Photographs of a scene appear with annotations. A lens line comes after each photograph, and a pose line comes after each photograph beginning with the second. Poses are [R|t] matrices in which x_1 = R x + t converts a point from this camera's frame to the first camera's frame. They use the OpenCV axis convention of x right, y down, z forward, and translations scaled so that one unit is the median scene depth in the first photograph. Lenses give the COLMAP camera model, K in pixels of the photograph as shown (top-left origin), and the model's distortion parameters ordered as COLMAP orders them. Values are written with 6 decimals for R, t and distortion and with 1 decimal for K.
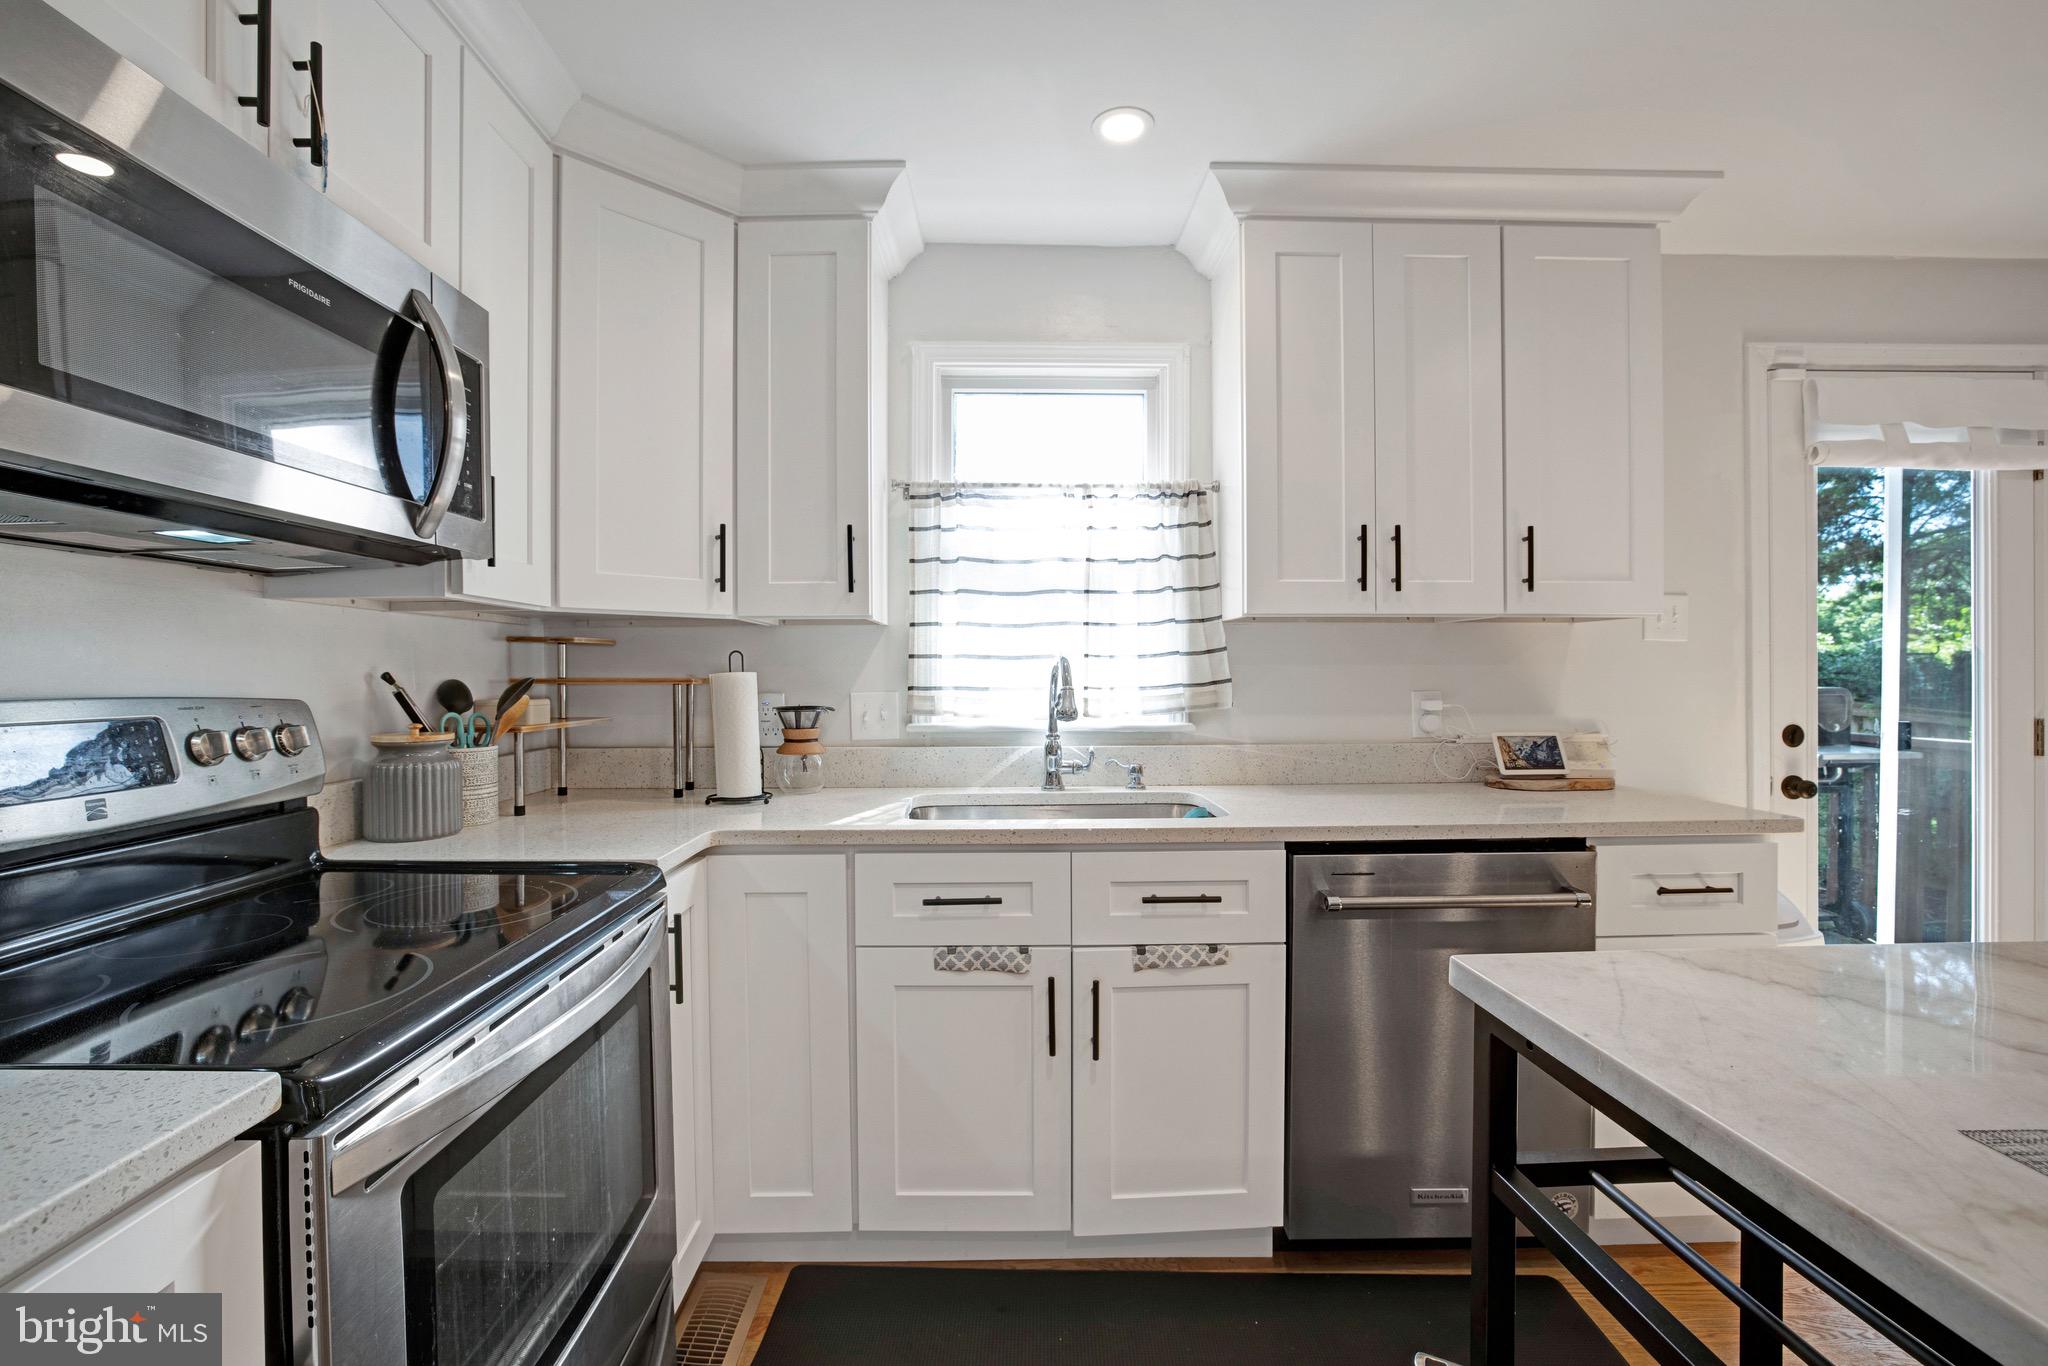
lens RADIAL K [[886.3, 0, 1005.7], [0, 886.3, 672.5], [0, 0, 1]] dist [-0.051533, 0.018462]
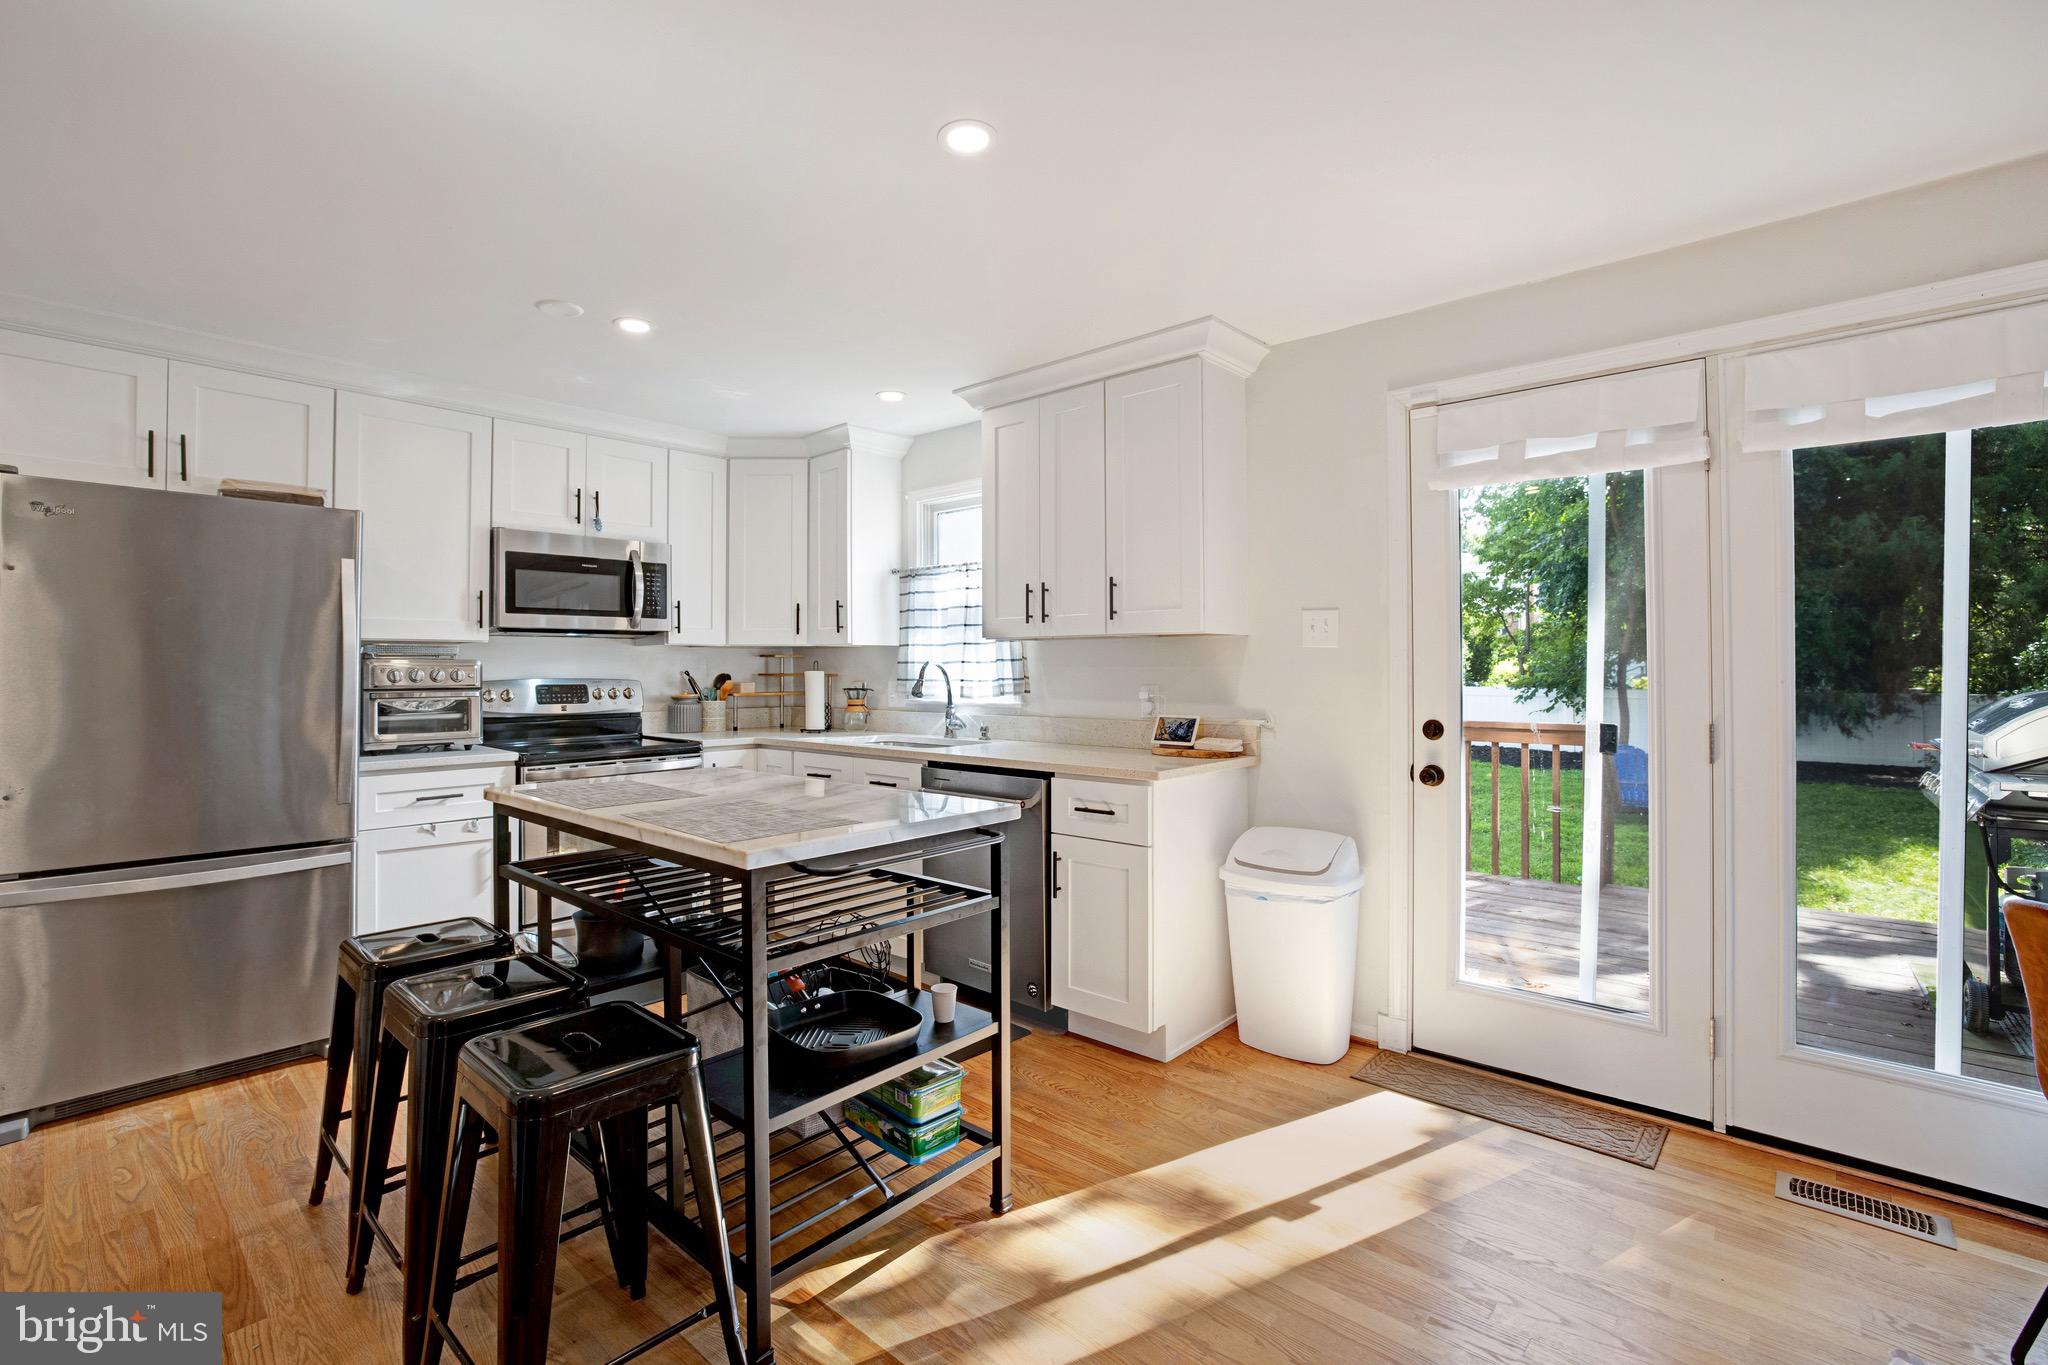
lens RADIAL K [[920.7, 0, 1018.9], [0, 920.7, 653.8], [0, 0, 1]] dist [-0.054217, 0.022081]
pose [[0.734465, -0.009346, -0.678582, 1.434078], [0.000811, 0.999917, -0.012894, -0.012047], [0.678646, 0.008920, 0.734412, -0.268106]]
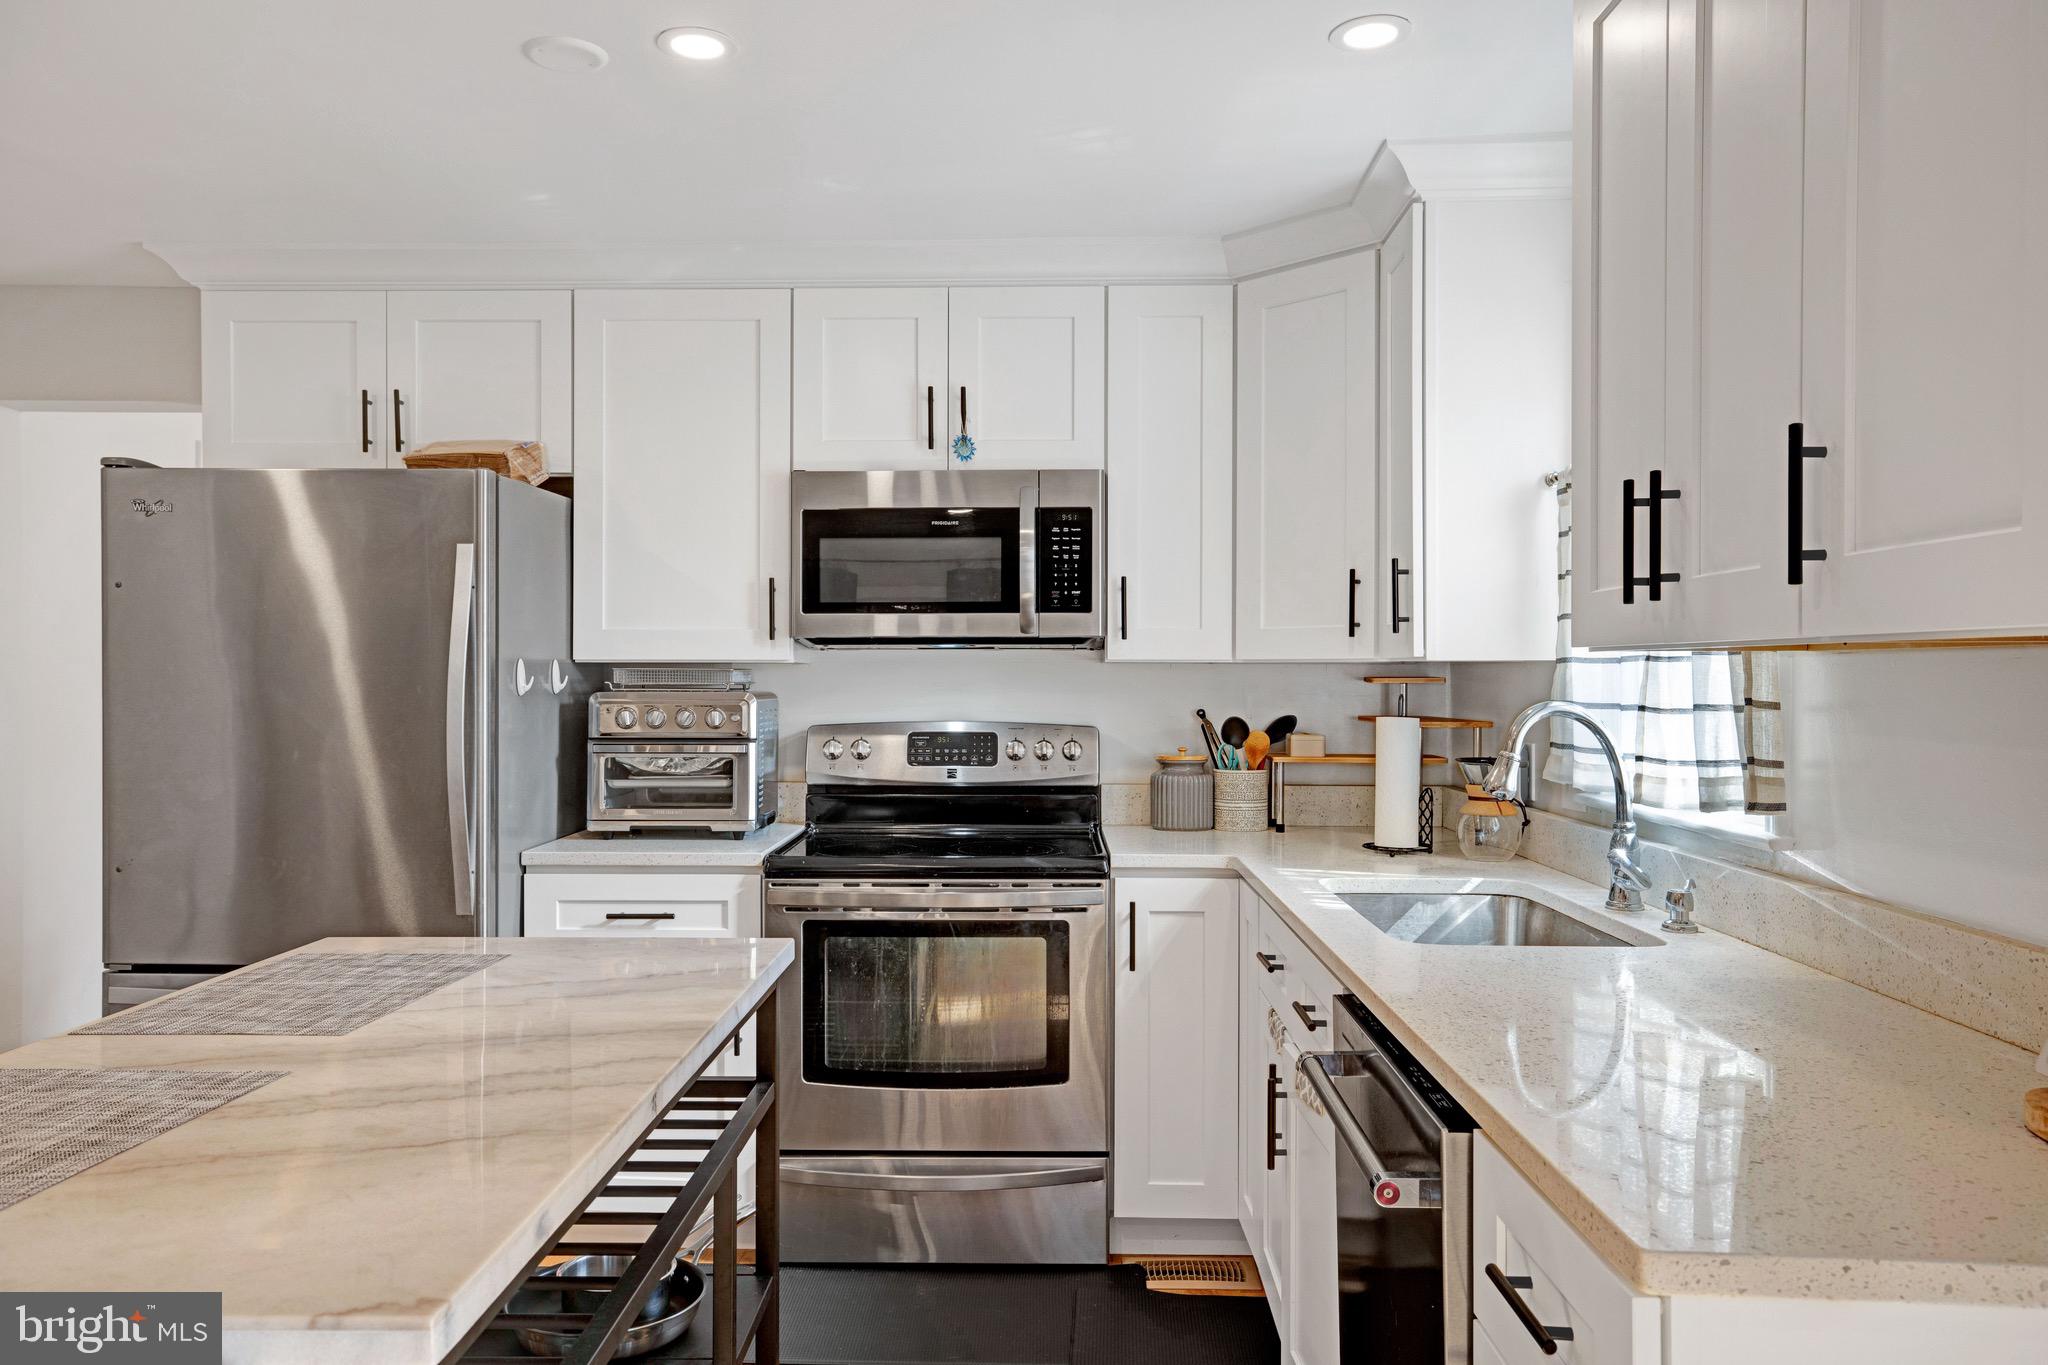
lens RADIAL K [[1431.9, 0, 1001.4], [0, 1431.9, 691.1], [0, 0, 1]] dist [0.002727, 0.000580]
pose [[-0.048153, 0.015314, -0.998723, 1.173231], [-0.000671, 0.999882, 0.015364, -0.047876], [0.998840, 0.001410, -0.048137, 0.592151]]
